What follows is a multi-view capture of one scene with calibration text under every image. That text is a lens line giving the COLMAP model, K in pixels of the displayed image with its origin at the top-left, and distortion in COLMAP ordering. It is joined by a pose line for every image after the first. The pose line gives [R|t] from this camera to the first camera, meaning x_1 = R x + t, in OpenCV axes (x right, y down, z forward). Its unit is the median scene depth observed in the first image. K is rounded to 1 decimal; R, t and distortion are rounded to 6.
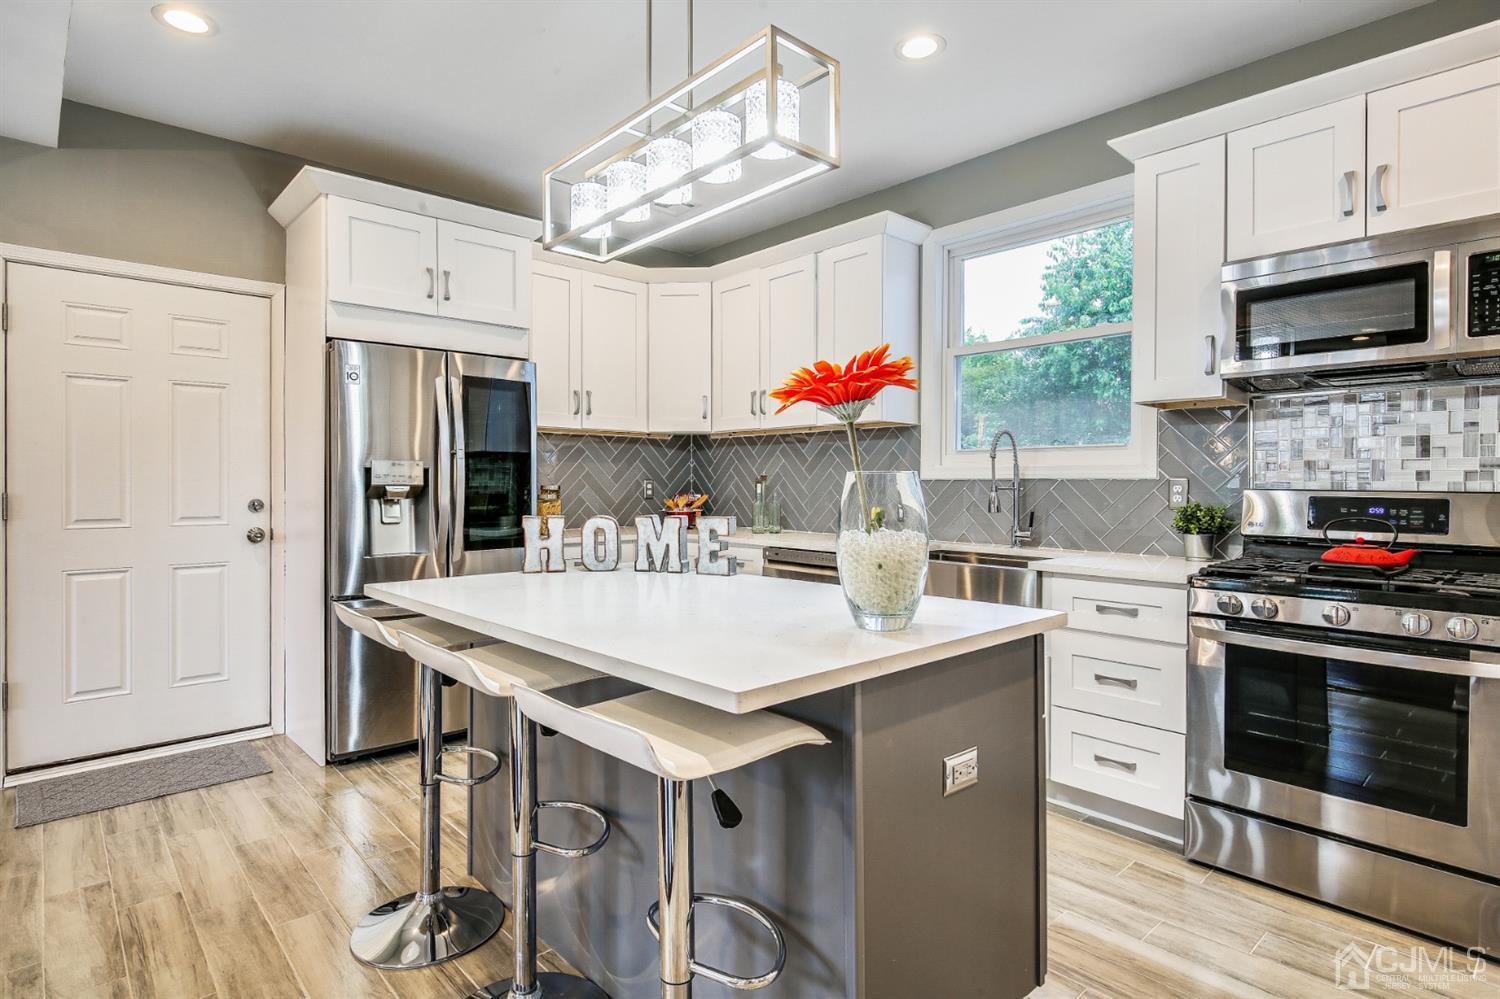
lens RADIAL K [[788.7, 0, 748.8], [0, 788.7, 496.0], [0, 0, 1]] dist [0.006560, 0.000055]
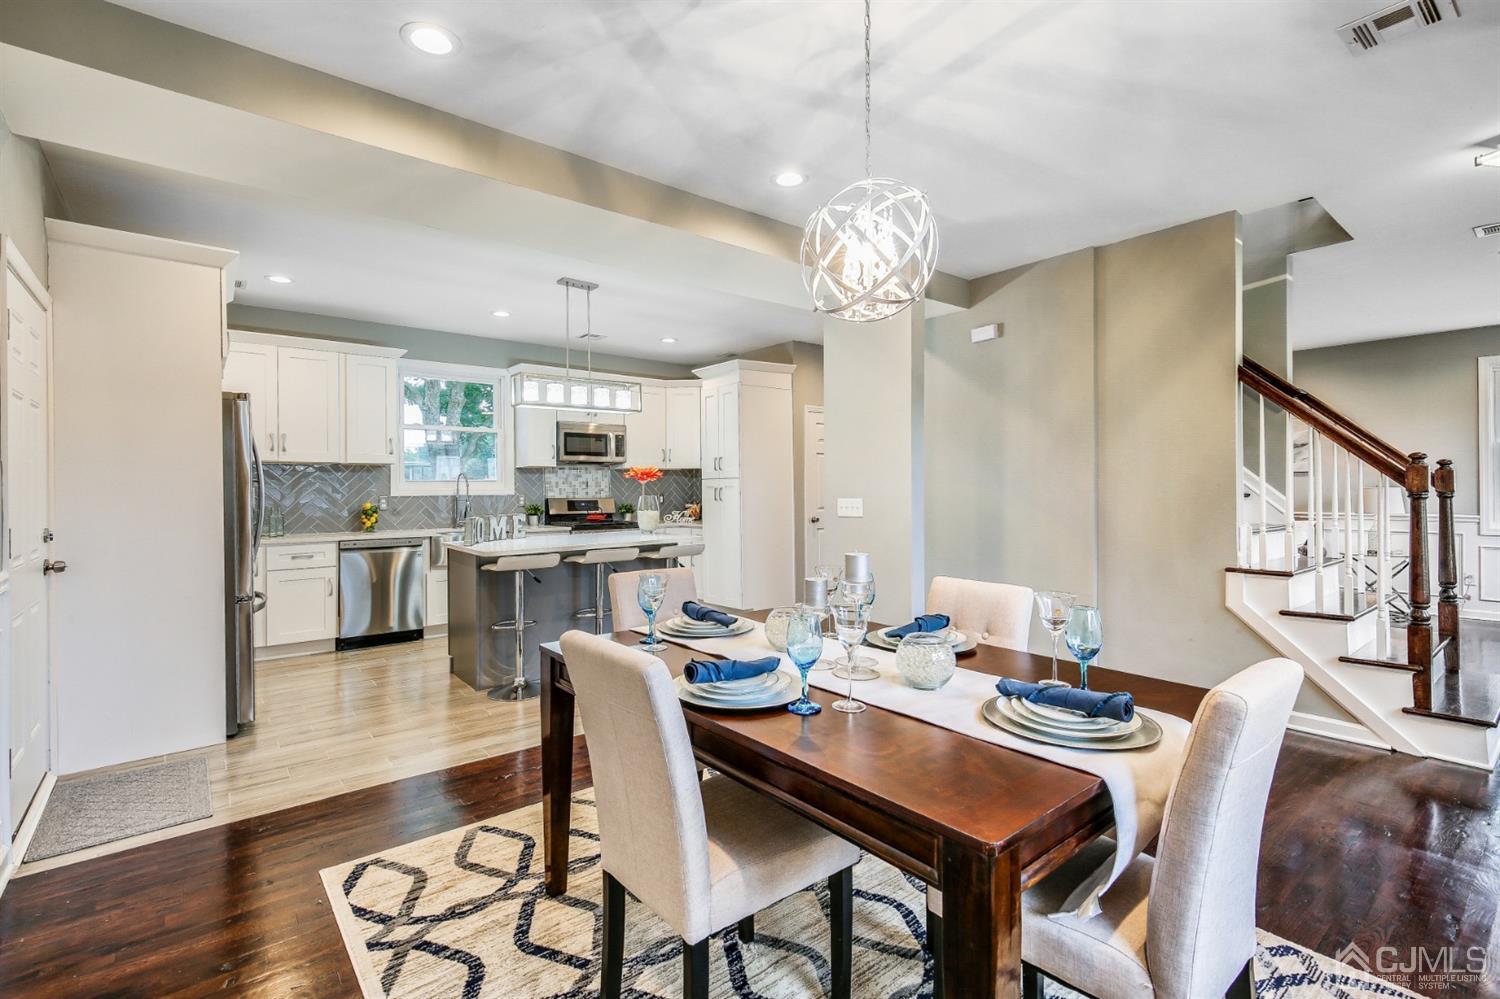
lens RADIAL K [[690.3, 0, 744.4], [0, 690.3, 489.9], [0, 0, 1]] dist [0.007493, -0.002699]
pose [[0.058123, -0.006429, 0.998289, -1.982980], [0.020667, 0.999773, 0.005235, -0.041677], [-0.998095, 0.020327, 0.058243, 0.178183]]
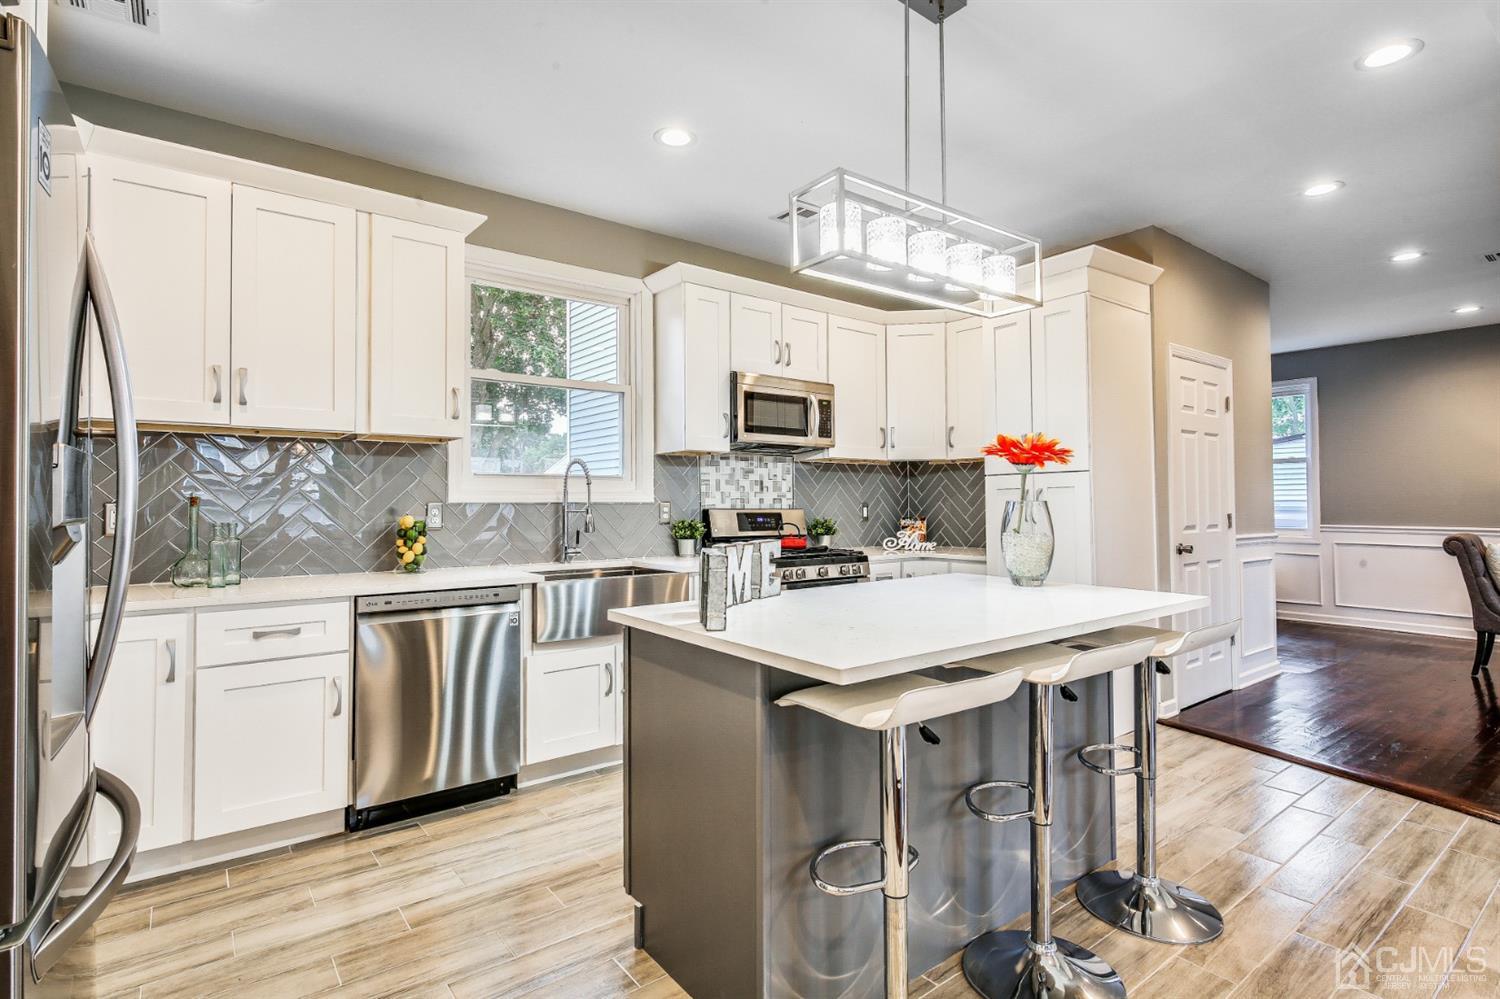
lens RADIAL K [[737.8, 0, 740.8], [0, 737.8, 492.4], [0, 0, 1]] dist [0.002948, -0.000053]
pose [[0.084410, 0.012054, 0.996358, -0.953517], [0.018799, 0.999730, -0.013687, -0.022863], [-0.996254, 0.019886, 0.084161, 0.899012]]
